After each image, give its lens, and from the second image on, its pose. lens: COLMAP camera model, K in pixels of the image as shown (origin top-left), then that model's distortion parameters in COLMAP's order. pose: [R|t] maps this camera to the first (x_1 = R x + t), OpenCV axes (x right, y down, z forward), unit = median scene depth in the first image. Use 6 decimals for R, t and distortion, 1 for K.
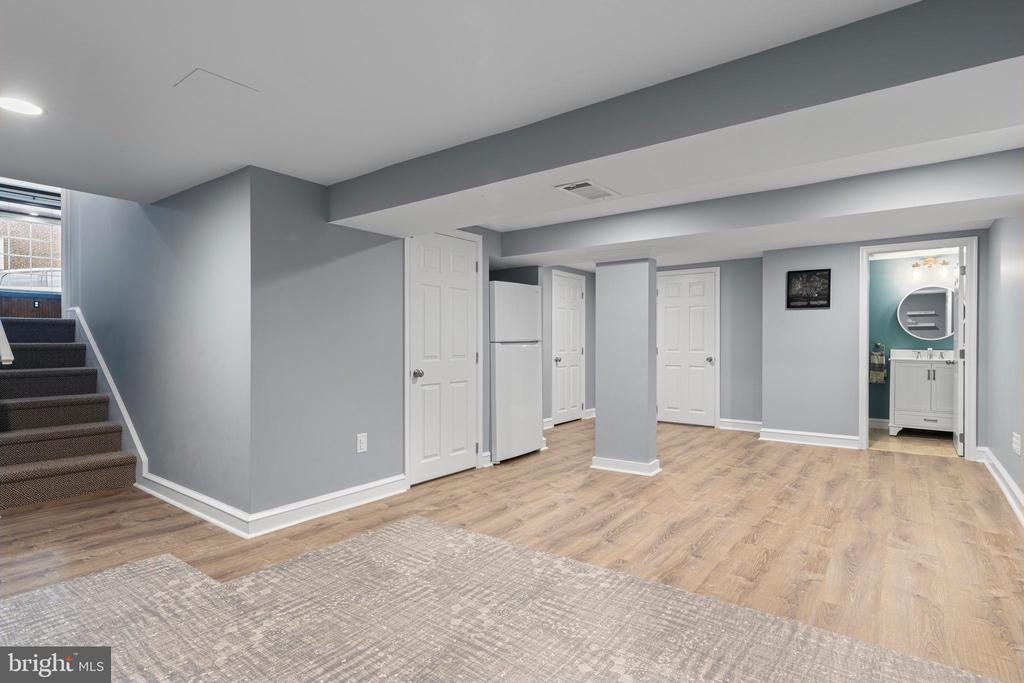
lens RADIAL K [[523.1, 0, 510.4], [0, 523.1, 341.7], [0, 0, 1]] dist [0.006466, -0.002480]
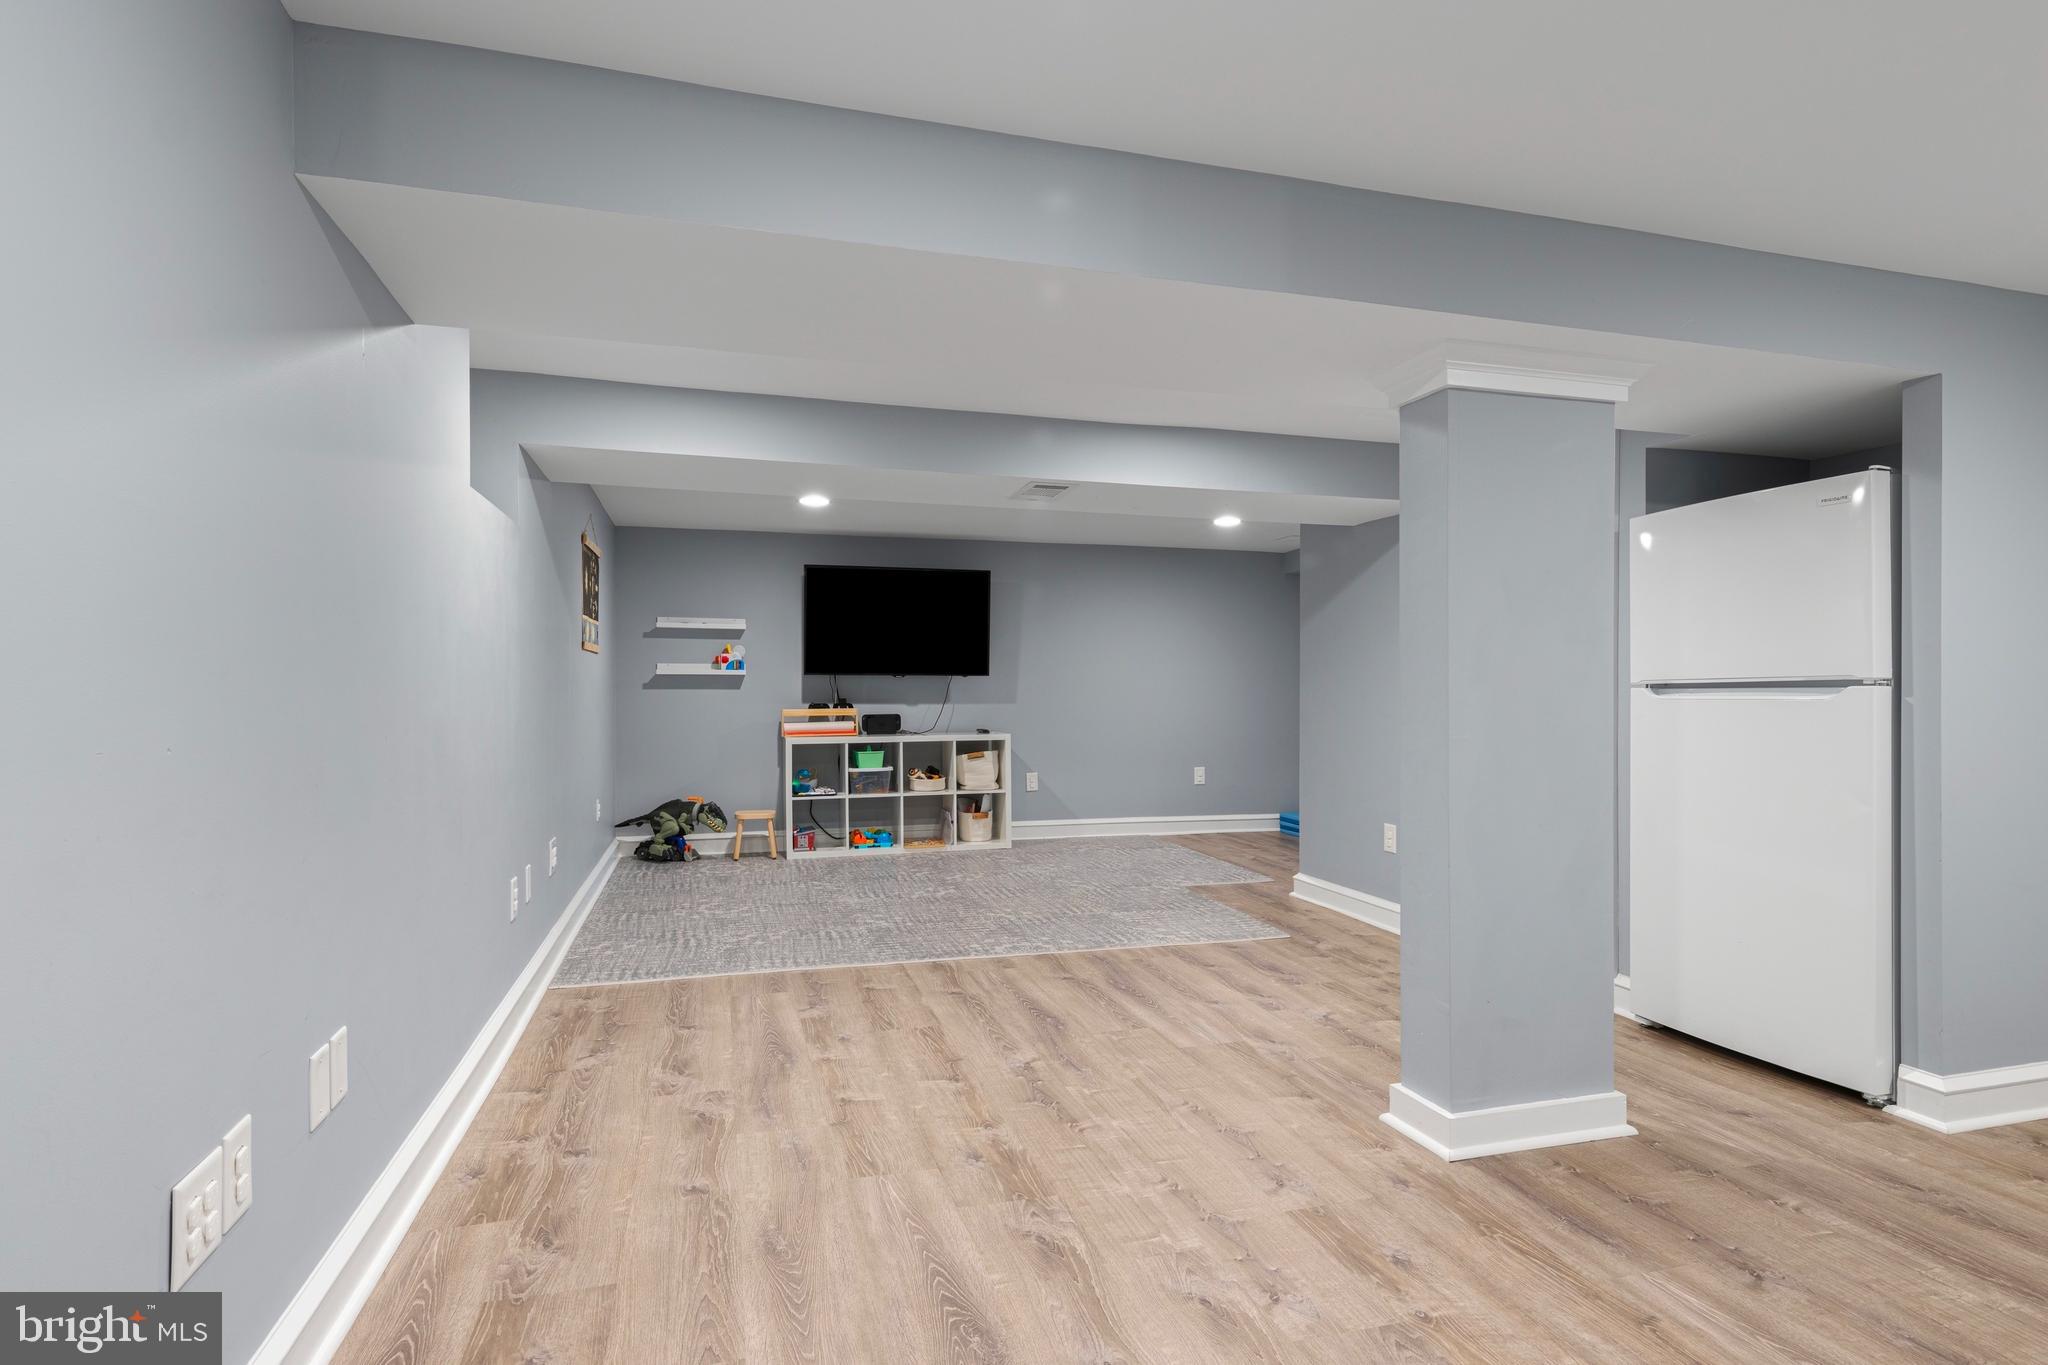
lens RADIAL K [[1046.2, 0, 1022.3], [0, 1046.2, 687.2], [0, 0, 1]] dist [0.006466, -0.002480]
pose [[-0.598140, -0.001231, -0.801390, 1.244568], [-0.001122, 0.999999, -0.000698, 0.004230], [0.801390, 0.000482, -0.598141, 1.673537]]
